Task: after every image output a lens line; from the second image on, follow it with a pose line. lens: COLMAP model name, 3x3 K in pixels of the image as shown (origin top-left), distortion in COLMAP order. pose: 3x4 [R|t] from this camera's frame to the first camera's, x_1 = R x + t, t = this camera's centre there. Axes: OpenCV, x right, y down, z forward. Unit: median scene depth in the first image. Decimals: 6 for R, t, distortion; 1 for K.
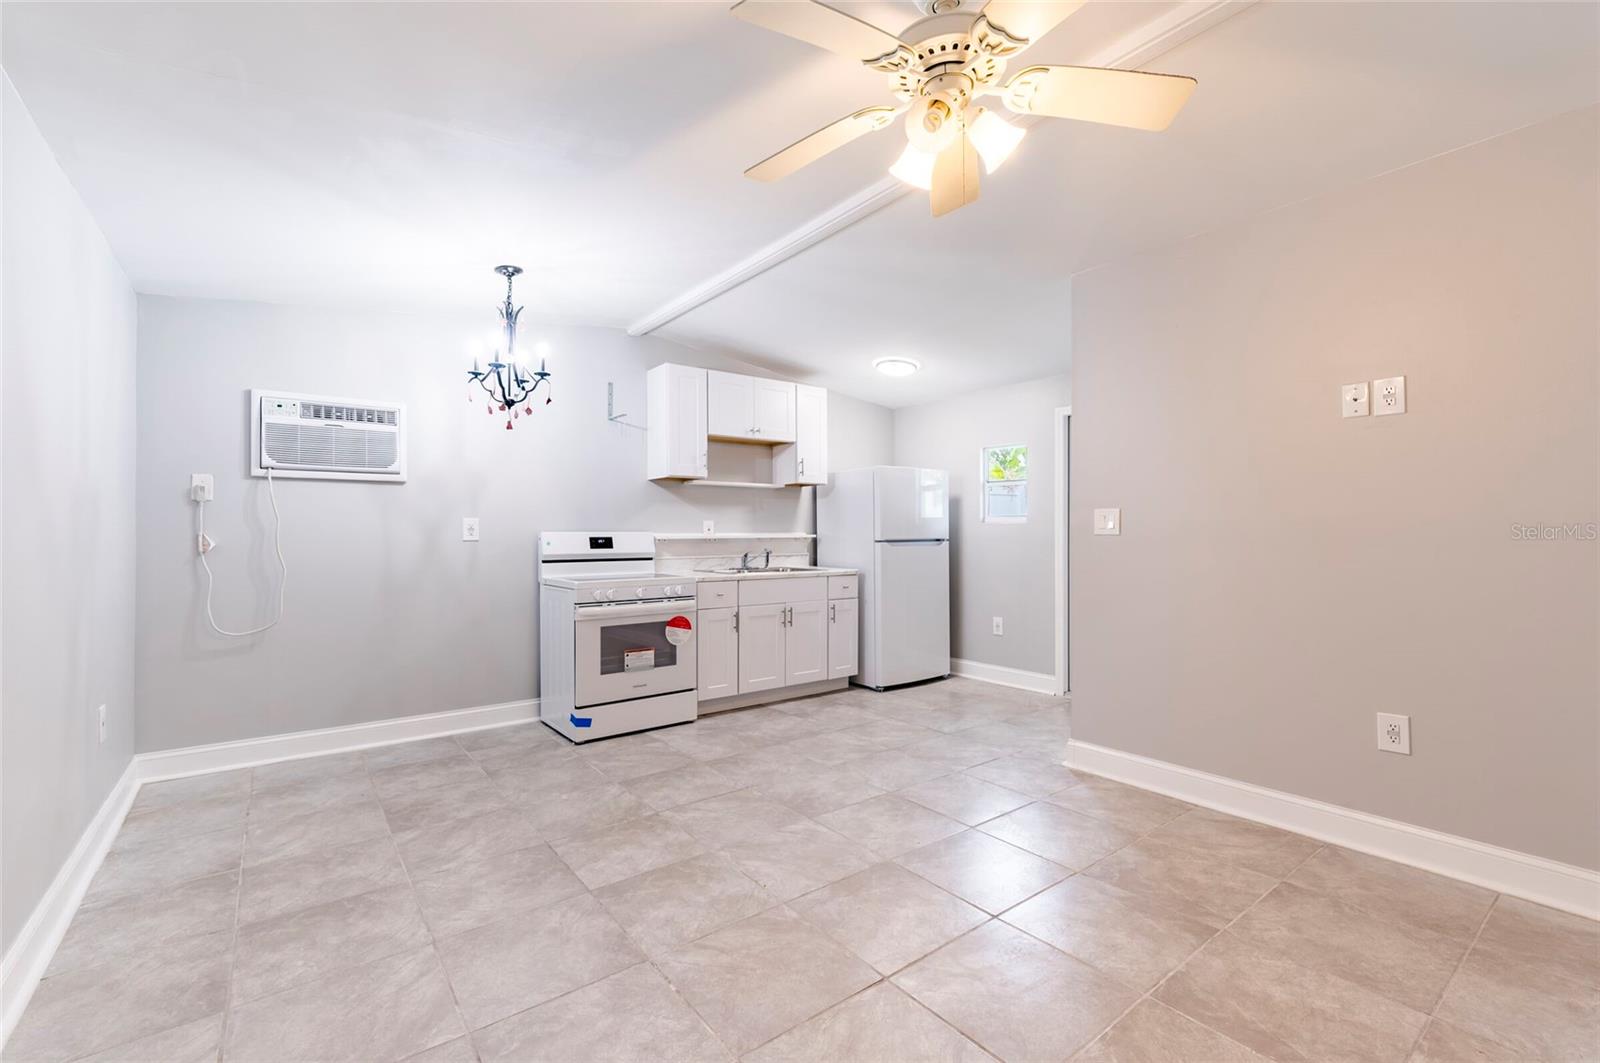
lens RADIAL K [[698.1, 0, 807.2], [0, 698.1, 532.4], [0, 0, 1]] dist [0.001249, 0.000184]
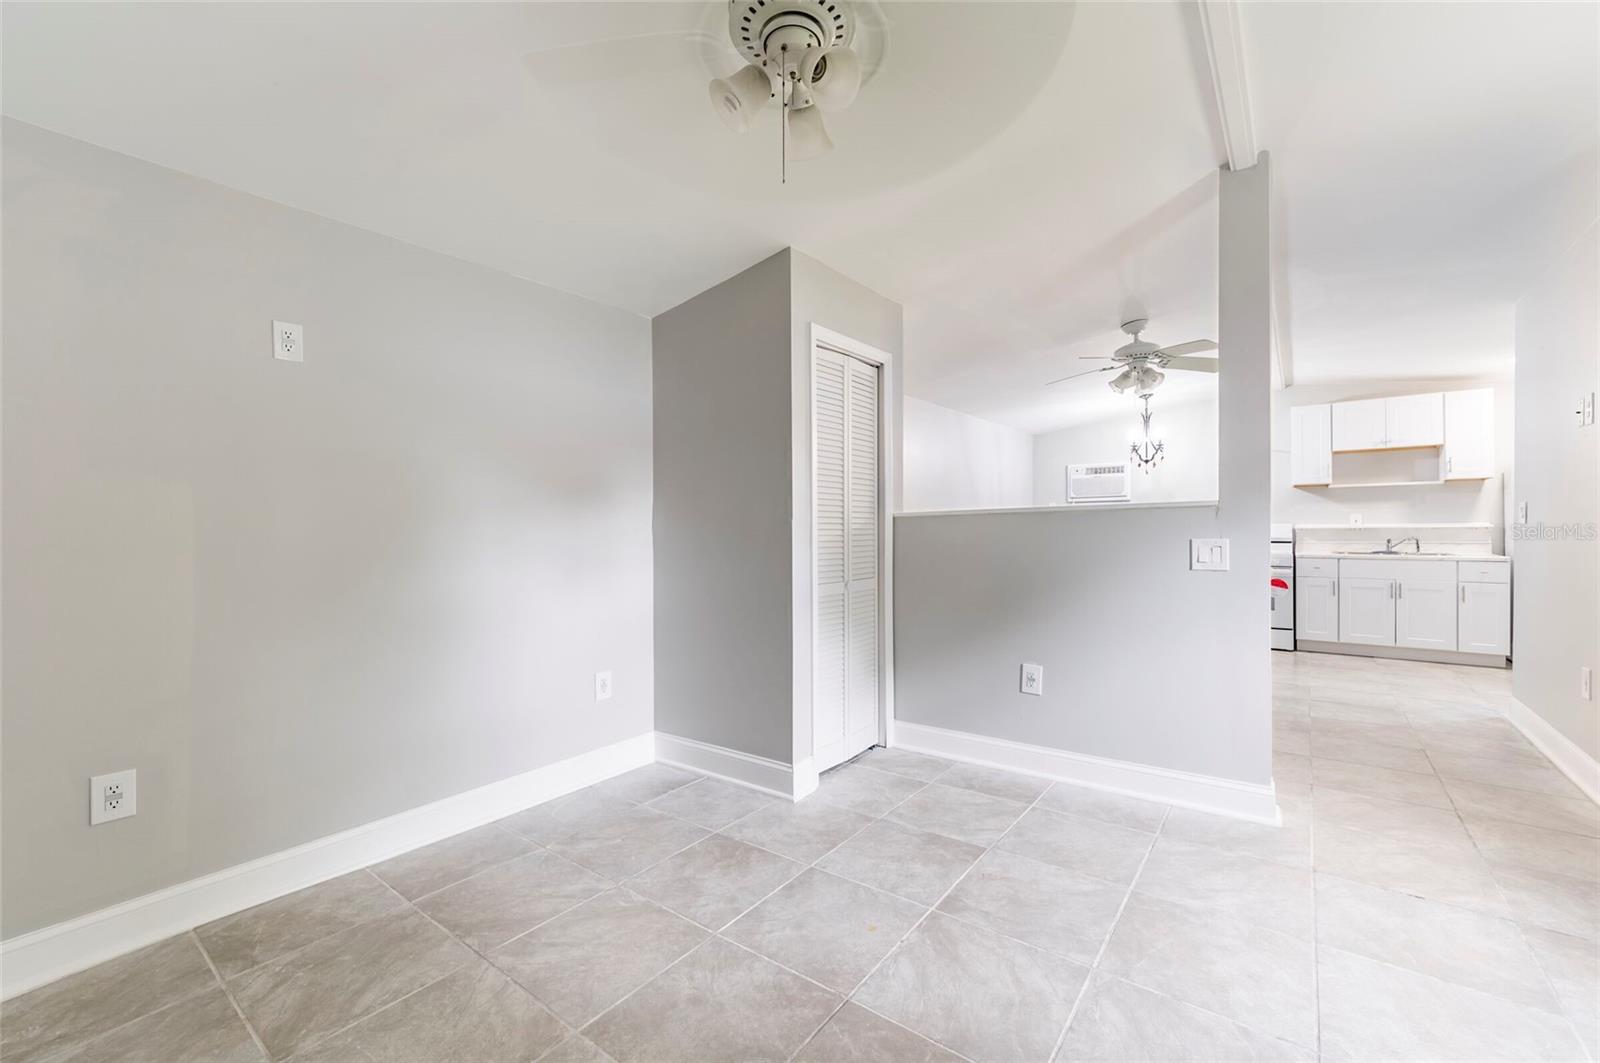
lens RADIAL K [[653.1, 0, 801.7], [0, 653.1, 536.2], [0, 0, 1]] dist [-0.001835, -0.000136]
pose [[0.249952, 0.010964, -0.968196, 1.070020], [0.010593, 0.999845, 0.014058, -0.005319], [0.968200, -0.013770, 0.249797, -0.410948]]
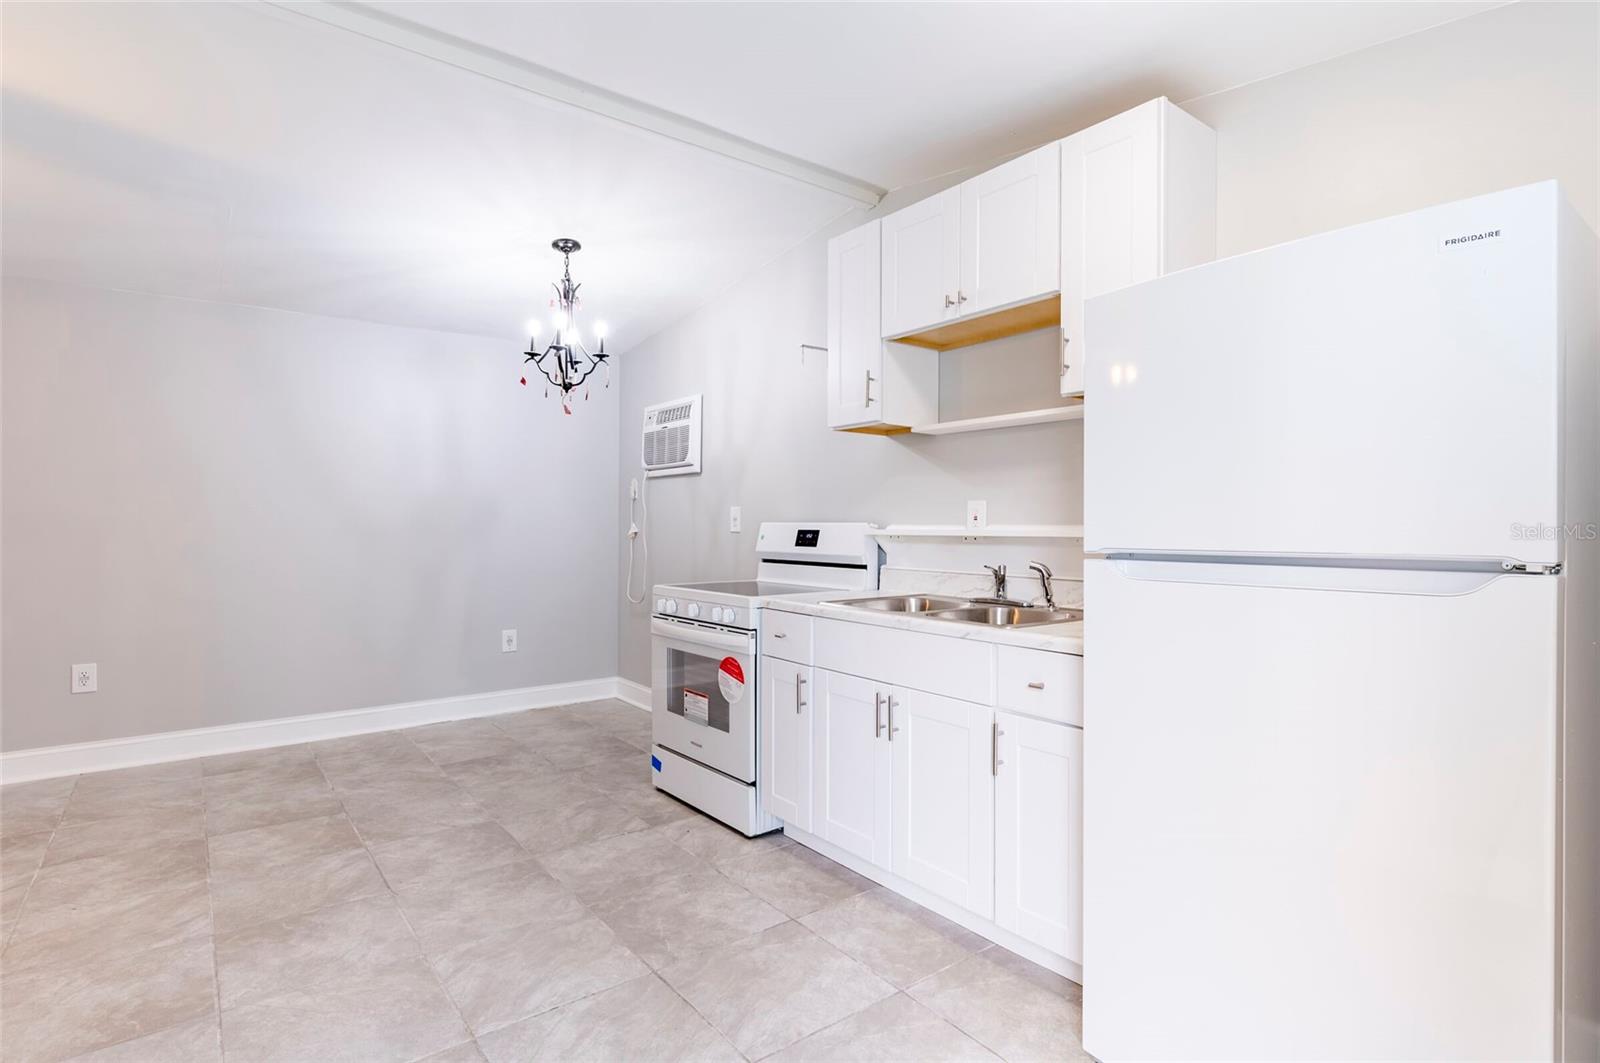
lens RADIAL K [[793.2, 0, 803.6], [0, 793.2, 531.4], [0, 0, 1]] dist [-0.013560, 0.000247]
pose [[0.011419, 0.011638, -0.999867, 0.598843], [-0.001282, 0.999932, 0.011624, -0.001374], [0.999934, 0.001149, 0.011433, 1.200964]]
